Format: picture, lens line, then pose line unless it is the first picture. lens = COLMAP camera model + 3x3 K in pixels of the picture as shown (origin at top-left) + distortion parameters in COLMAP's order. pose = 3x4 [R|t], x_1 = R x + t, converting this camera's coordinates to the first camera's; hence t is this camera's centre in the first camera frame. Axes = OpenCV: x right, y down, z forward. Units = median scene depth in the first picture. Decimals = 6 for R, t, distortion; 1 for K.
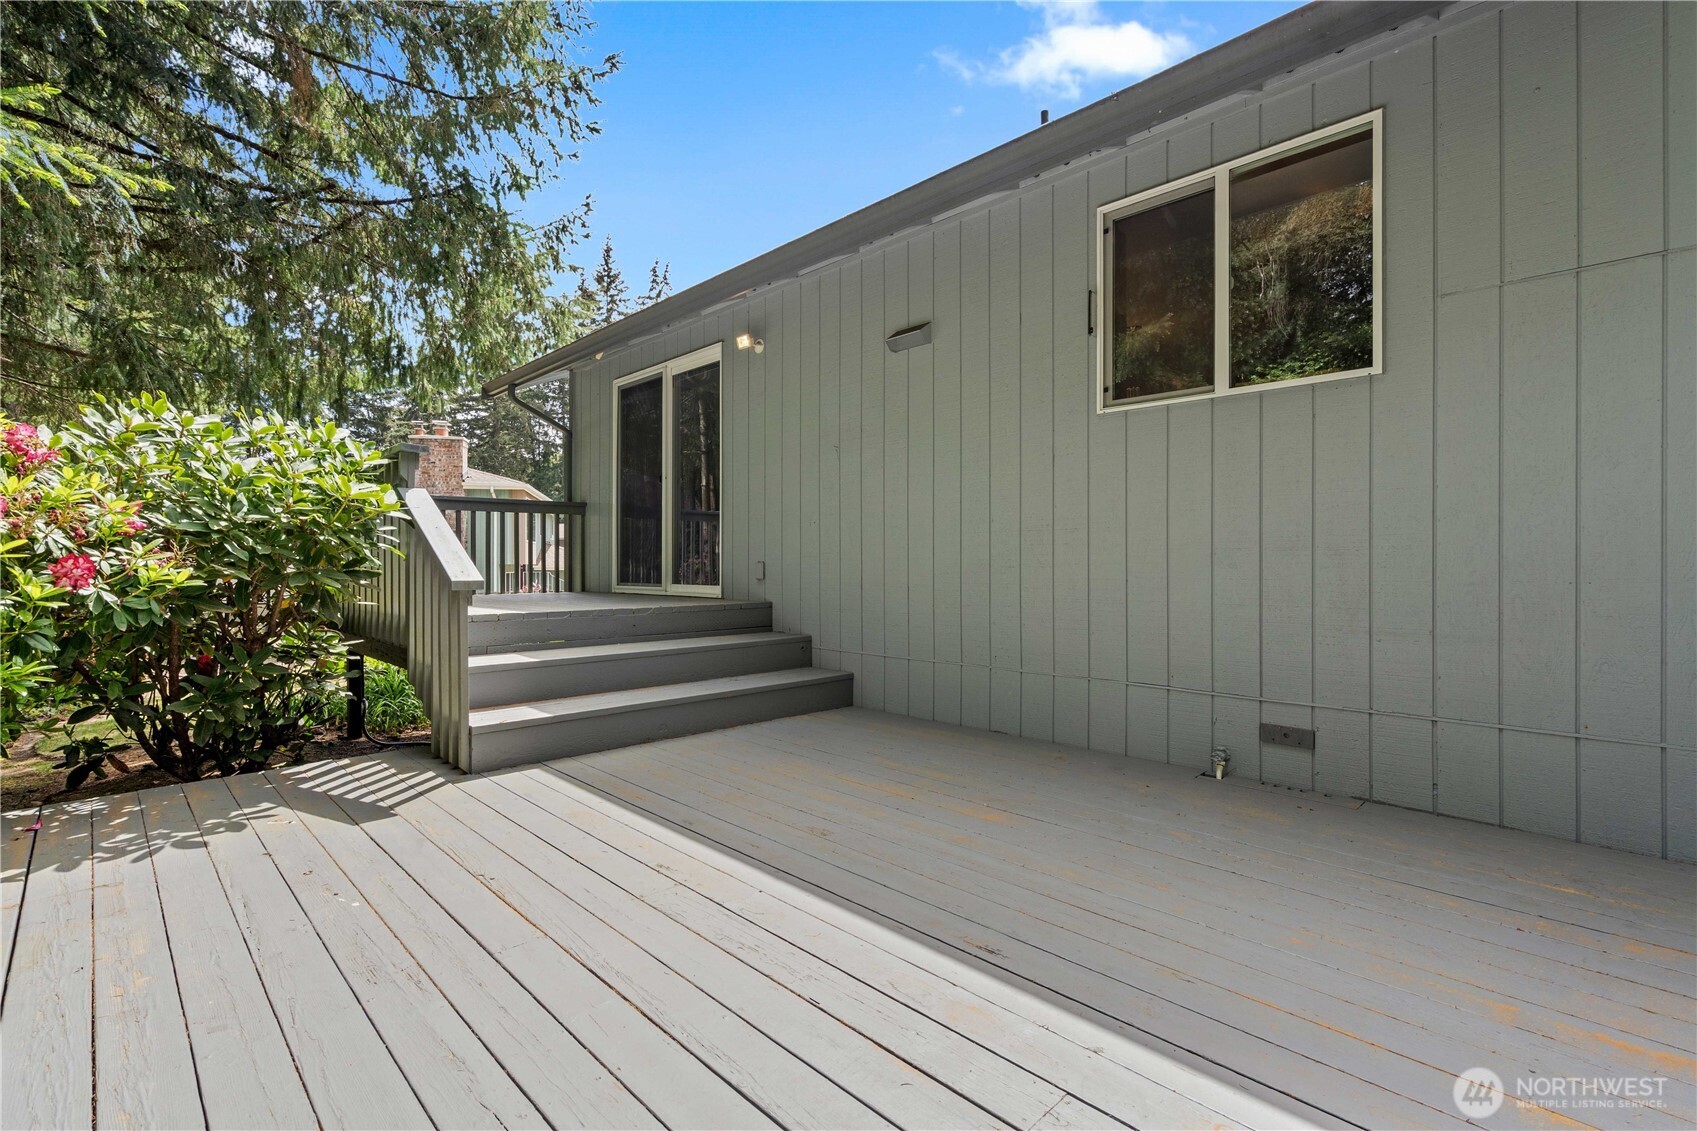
lens RADIAL K [[780.1, 0, 834.4], [0, 780.1, 559.9], [0, 0, 1]] dist [-0.000623, 0.000075]
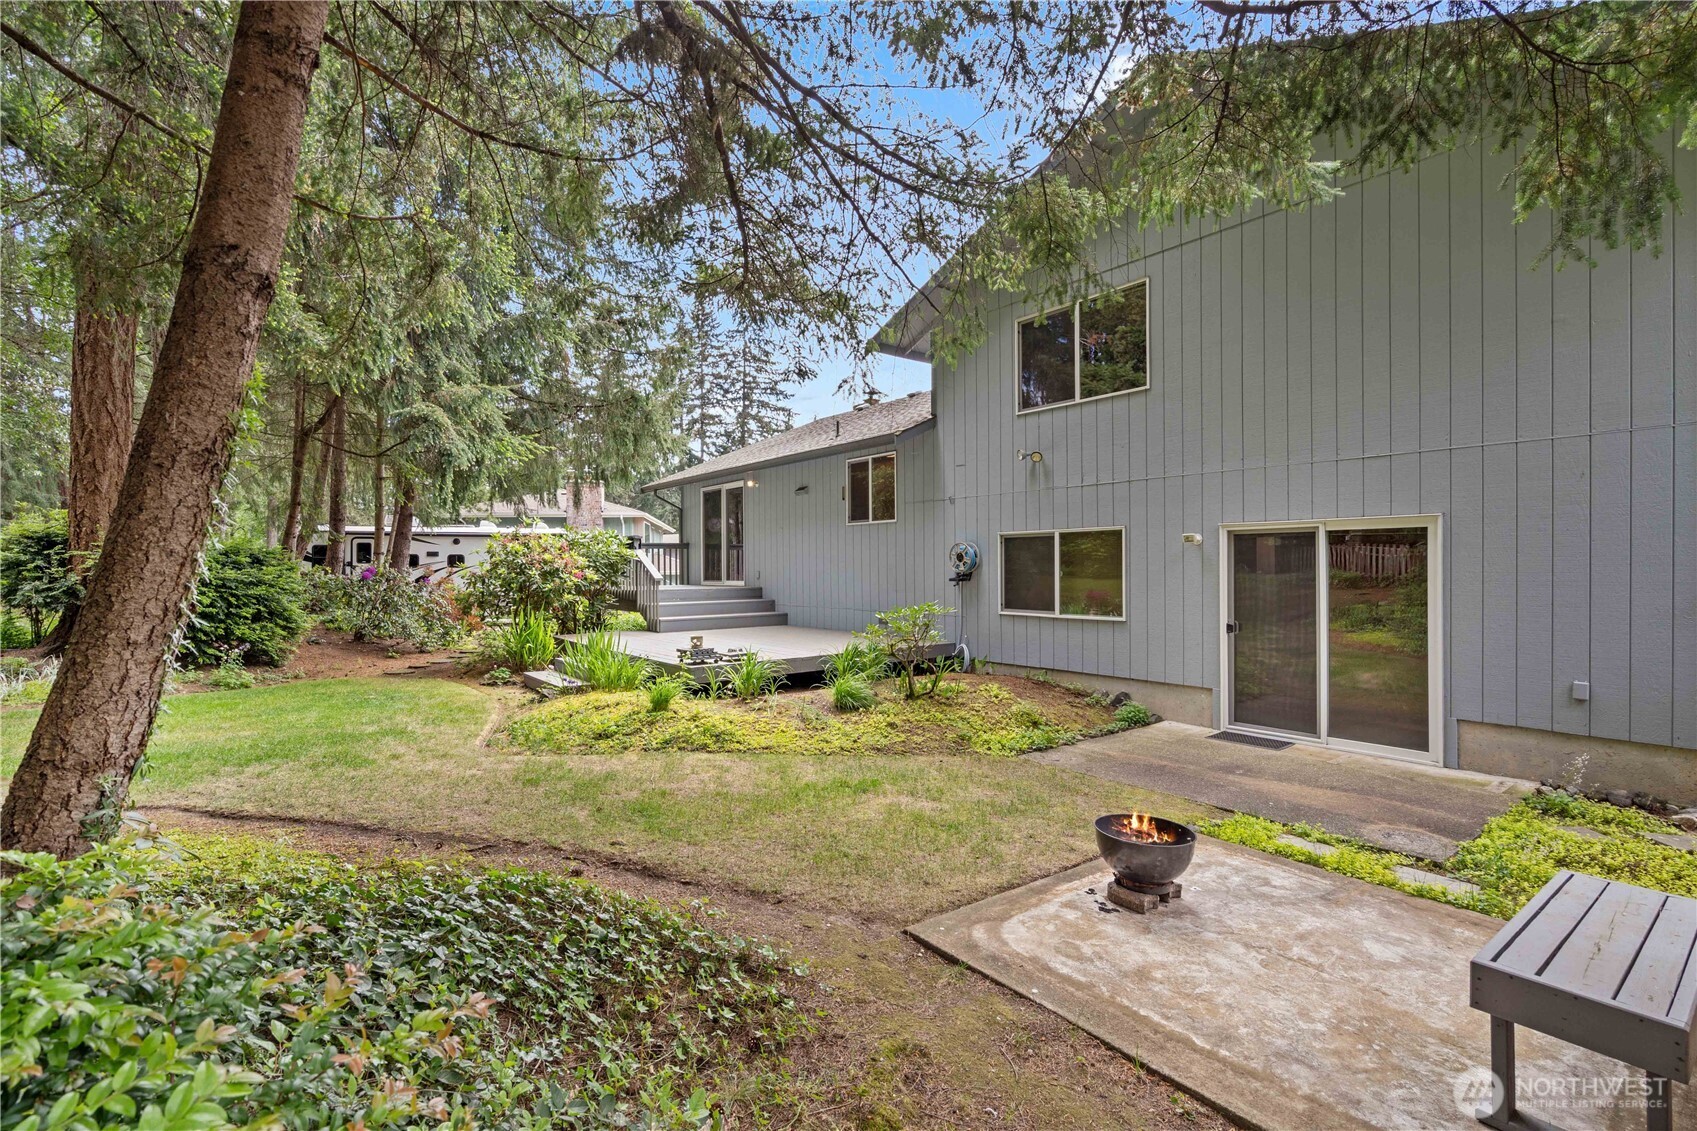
lens RADIAL K [[780.1, 0, 834.4], [0, 780.1, 559.9], [0, 0, 1]] dist [-0.000623, 0.000075]
pose [[0.992940, -0.007711, -0.118371, 0.413310], [0.007653, 0.999970, -0.000942, -0.024926], [0.118375, 0.000030, 0.992969, -1.349500]]
